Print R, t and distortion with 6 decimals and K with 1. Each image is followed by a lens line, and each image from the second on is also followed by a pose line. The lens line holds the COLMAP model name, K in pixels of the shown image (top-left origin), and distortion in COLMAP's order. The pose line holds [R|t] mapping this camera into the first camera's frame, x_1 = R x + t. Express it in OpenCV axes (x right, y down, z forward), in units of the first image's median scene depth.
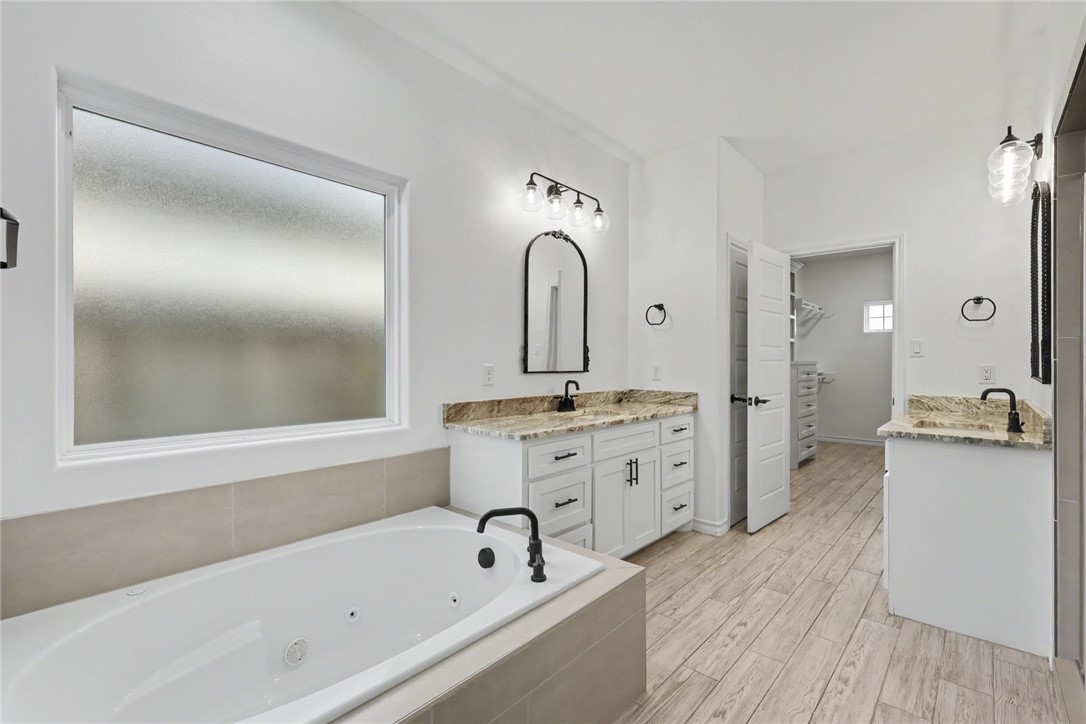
lens RADIAL K [[489.7, 0, 542.8], [0, 489.7, 362.2], [0, 0, 1]] dist [-0.003467, 0.000062]
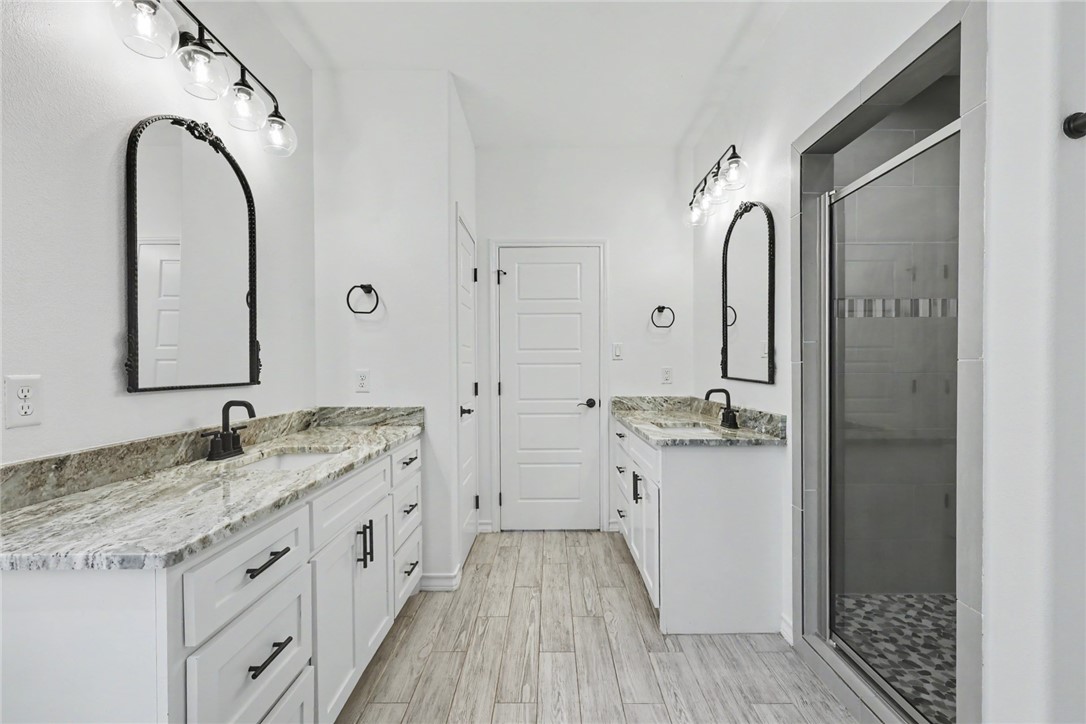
lens RADIAL K [[490.9, 0, 547.6], [0, 490.9, 371.7], [0, 0, 1]] dist [0.005629, 0.000846]
pose [[0.733900, -0.015108, 0.679089, -0.062577], [0.006349, 0.999862, 0.015383, -0.002558], [-0.679228, -0.006977, 0.733894, 0.351800]]
